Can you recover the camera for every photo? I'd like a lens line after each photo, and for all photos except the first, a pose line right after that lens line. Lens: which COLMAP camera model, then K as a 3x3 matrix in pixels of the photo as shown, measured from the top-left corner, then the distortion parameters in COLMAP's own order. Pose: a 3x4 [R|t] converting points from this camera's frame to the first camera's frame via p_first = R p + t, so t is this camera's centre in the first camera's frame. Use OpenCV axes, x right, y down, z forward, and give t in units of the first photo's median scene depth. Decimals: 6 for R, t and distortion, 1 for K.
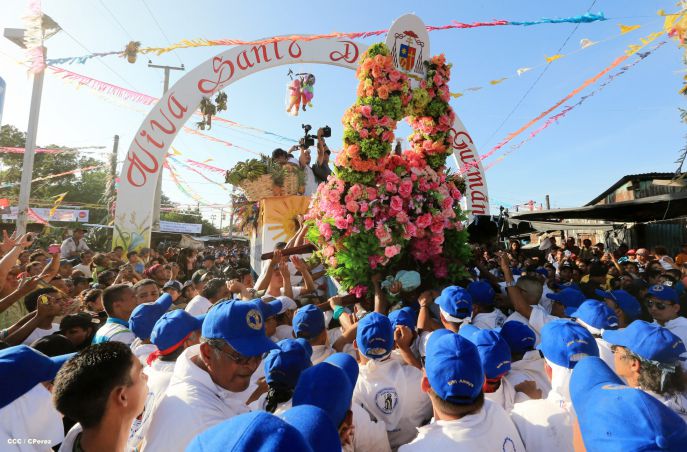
lens RADIAL K [[356.7, 0, 343.5], [0, 356.7, 226.0], [0, 0, 1]] dist [-0.026262, -0.000574]
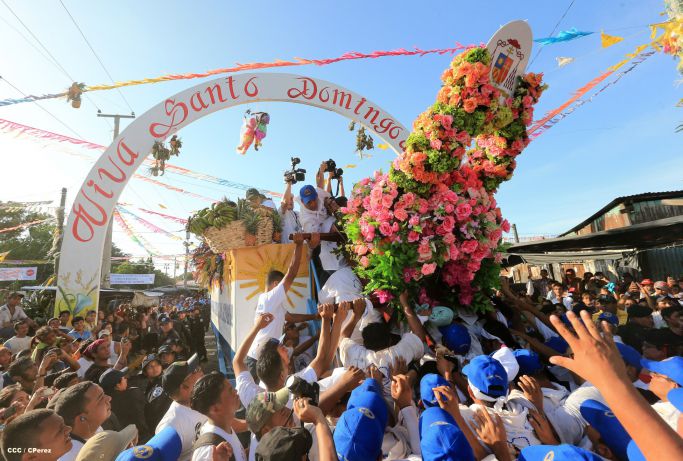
lens RADIAL K [[447.4, 0, 341.5], [0, 447.4, 230.5], [0, 0, 1]] dist [-0.022919, -0.000448]
pose [[0.998201, -0.058596, 0.012686, 0.066106], [0.059635, 0.992203, -0.109435, 0.026250], [-0.006175, 0.109995, 0.993913, -0.146713]]
